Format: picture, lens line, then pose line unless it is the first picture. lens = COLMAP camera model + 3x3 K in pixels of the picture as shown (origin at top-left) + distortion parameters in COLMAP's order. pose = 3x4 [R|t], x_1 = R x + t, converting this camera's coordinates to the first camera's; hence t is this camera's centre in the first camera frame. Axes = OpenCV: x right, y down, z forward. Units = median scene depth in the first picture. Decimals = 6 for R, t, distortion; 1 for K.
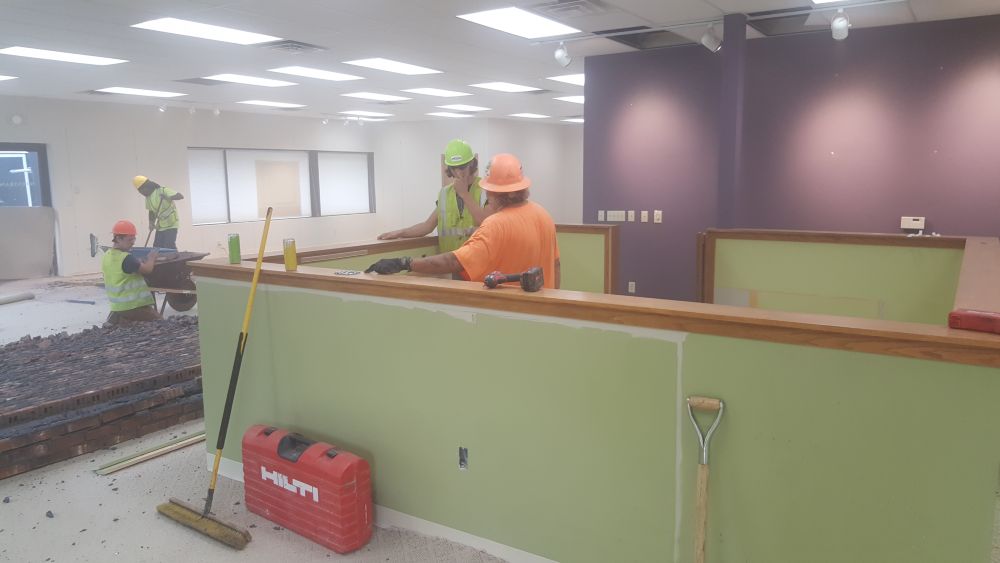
lens RADIAL K [[740.1, 0, 500.0], [0, 740.1, 281.5], [0, 0, 1]] dist [0.097885, -0.171061]
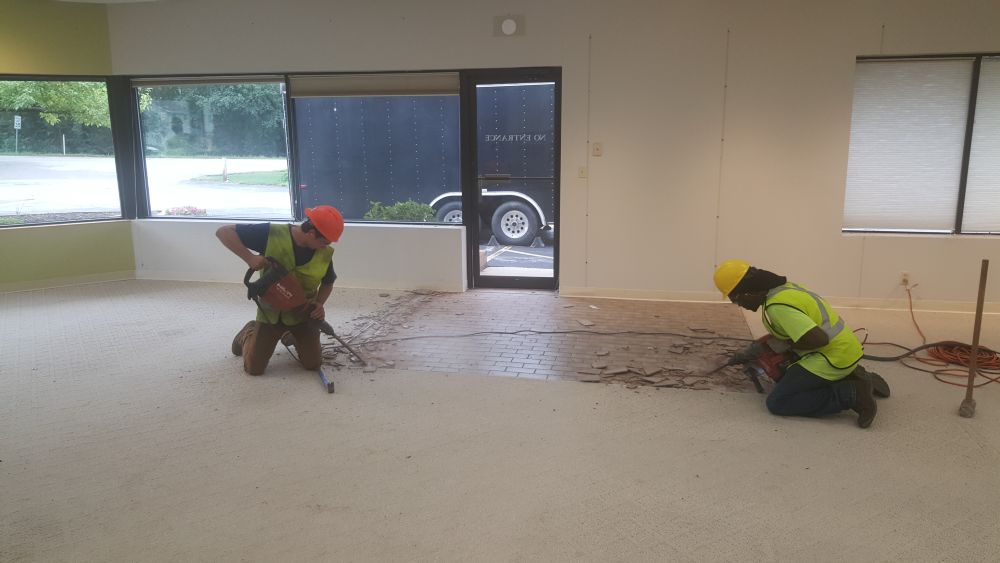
lens RADIAL K [[740.1, 0, 500.0], [0, 740.1, 281.5], [0, 0, 1]] dist [0.097885, -0.171061]
pose [[0.325466, 0.196378, -0.924936, -0.059958], [-0.132338, 0.978028, 0.161083, -0.112839], [0.936247, 0.069977, 0.344303, 0.798795]]
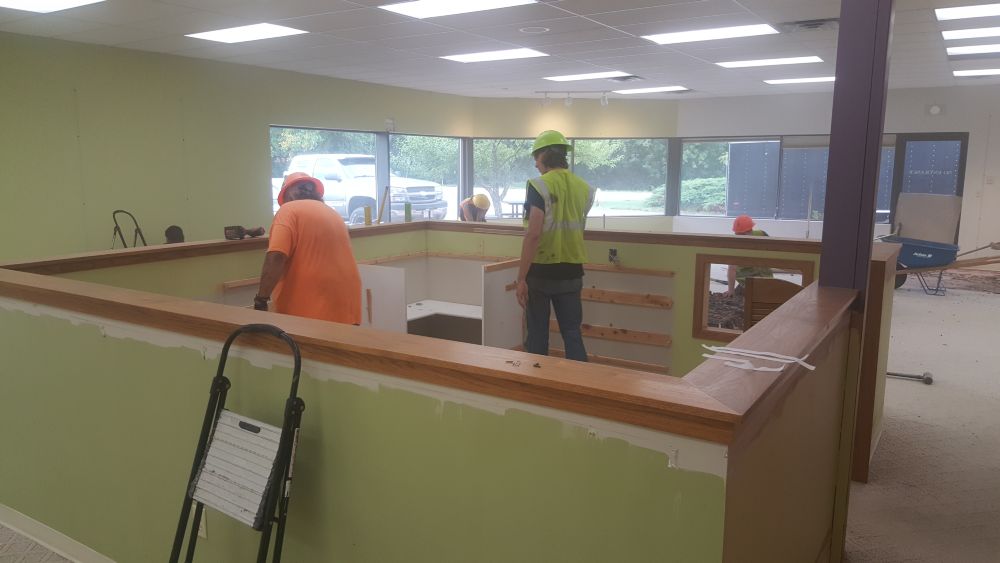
lens RADIAL K [[740.1, 0, 500.0], [0, 740.1, 281.5], [0, 0, 1]] dist [0.097885, -0.171061]
pose [[-0.003778, 0.161094, -0.986932, 0.423698], [-0.145149, 0.976398, 0.159930, -0.061864], [0.989403, 0.143857, 0.019693, 0.410514]]
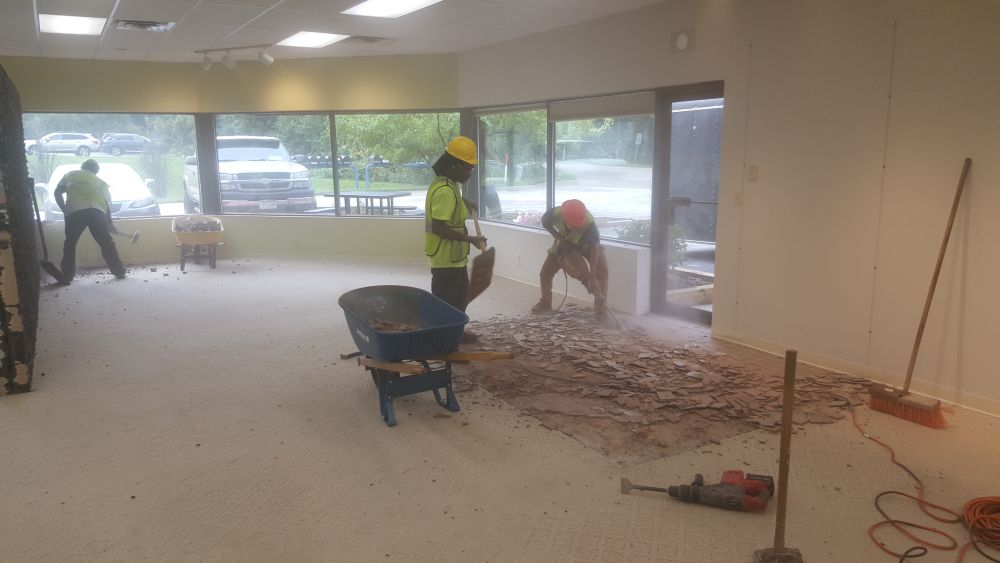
lens RADIAL K [[740.1, 0, 500.0], [0, 740.1, 281.5], [0, 0, 1]] dist [0.097885, -0.171061]
pose [[-0.451851, 0.170155, -0.875716, -0.064395], [-0.116720, 0.961927, 0.247131, -0.165683], [0.884425, 0.213880, -0.414787, 1.143687]]
